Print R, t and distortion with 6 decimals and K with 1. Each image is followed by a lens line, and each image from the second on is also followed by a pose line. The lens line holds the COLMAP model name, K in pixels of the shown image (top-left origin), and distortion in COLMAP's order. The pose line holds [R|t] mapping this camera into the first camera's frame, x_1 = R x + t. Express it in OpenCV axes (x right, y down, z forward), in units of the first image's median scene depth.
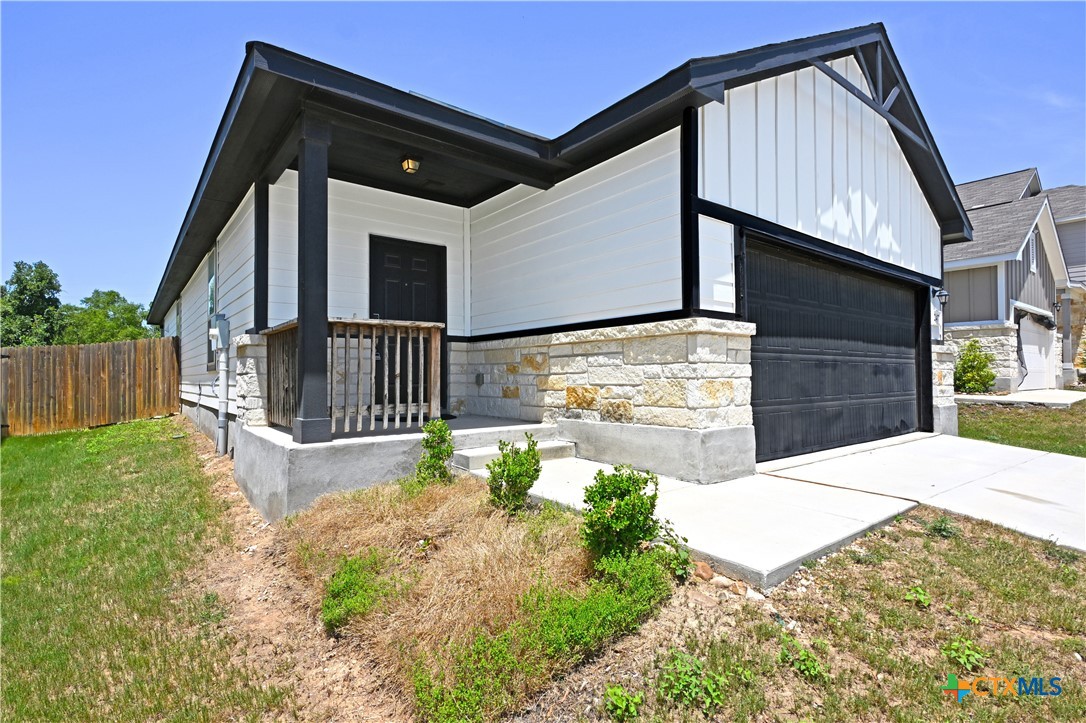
lens RADIAL K [[537.6, 0, 535.6], [0, 537.6, 367.4], [0, 0, 1]] dist [-0.004900, 0.002860]
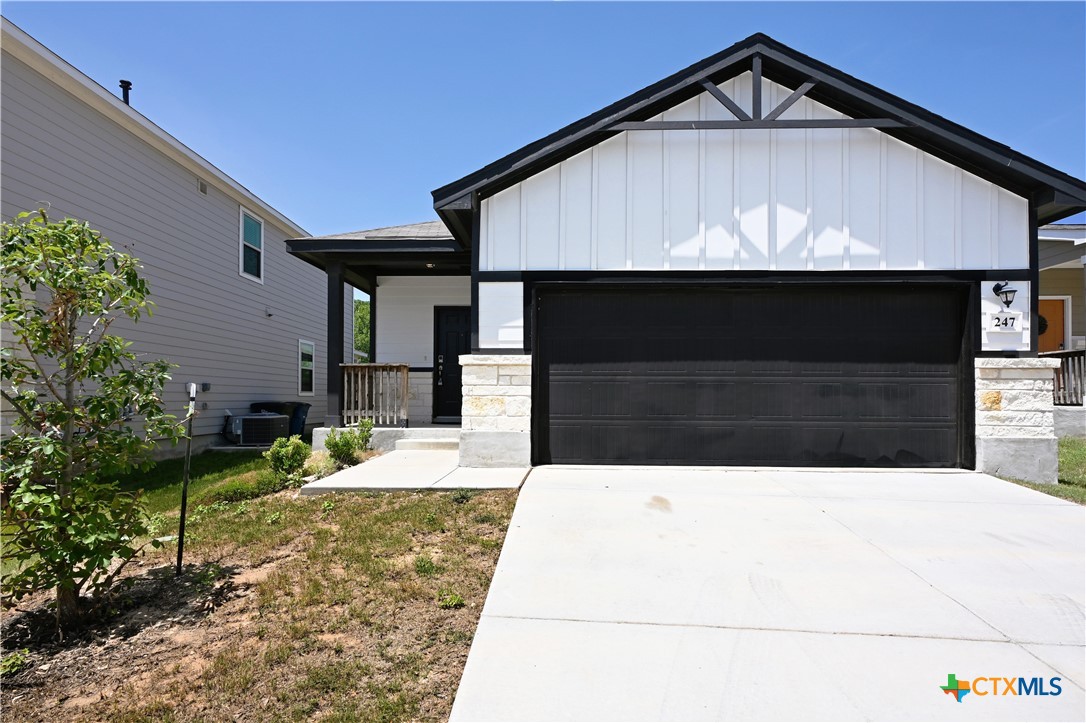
lens RADIAL K [[537.6, 0, 530.2], [0, 537.6, 396.6], [0, 0, 1]] dist [-0.004900, 0.002860]
pose [[0.765532, -0.000478, -0.643397, 1.108525], [0.001348, 0.999999, 0.000860, 0.017471], [0.643396, -0.001526, 0.765532, -0.016466]]
